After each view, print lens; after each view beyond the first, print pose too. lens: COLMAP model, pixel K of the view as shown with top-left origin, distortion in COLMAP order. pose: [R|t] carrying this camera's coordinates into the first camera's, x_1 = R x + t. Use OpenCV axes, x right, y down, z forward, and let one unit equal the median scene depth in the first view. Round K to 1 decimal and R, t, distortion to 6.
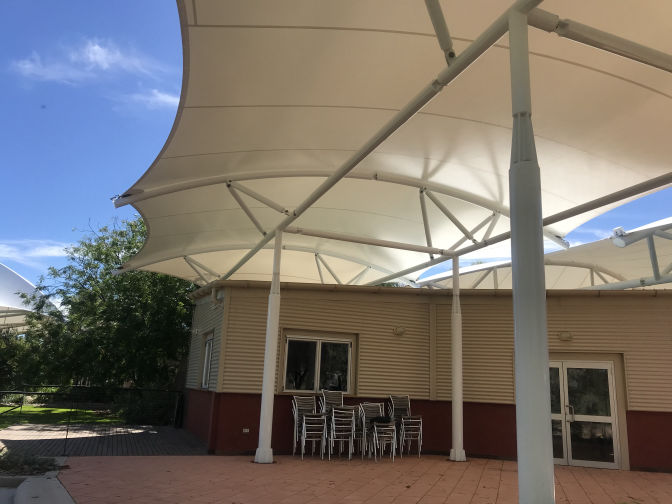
lens RADIAL K [[564.8, 0, 332.0], [0, 564.8, 253.2], [0, 0, 1]] dist [-0.004483, 0.009457]
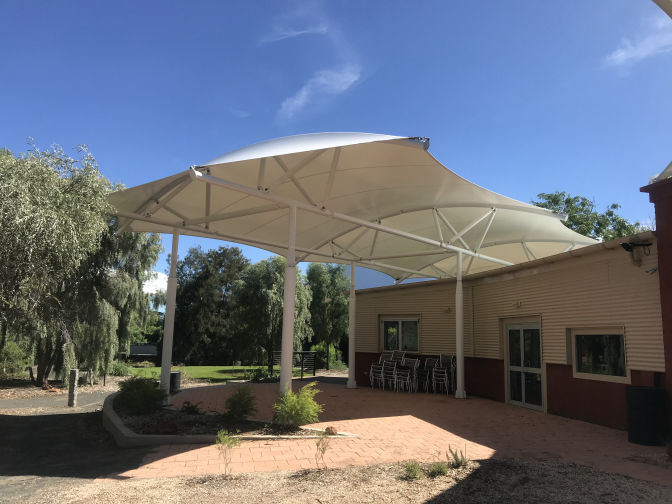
lens RADIAL K [[567.2, 0, 336.0], [0, 567.2, 252.0], [0, 0, 1]] dist [0.002902, -0.001109]
pose [[0.463082, -0.169548, -0.869948, 1.344094], [0.199128, 0.976342, -0.084286, 0.065117], [0.863657, -0.134199, 0.485888, 0.085594]]
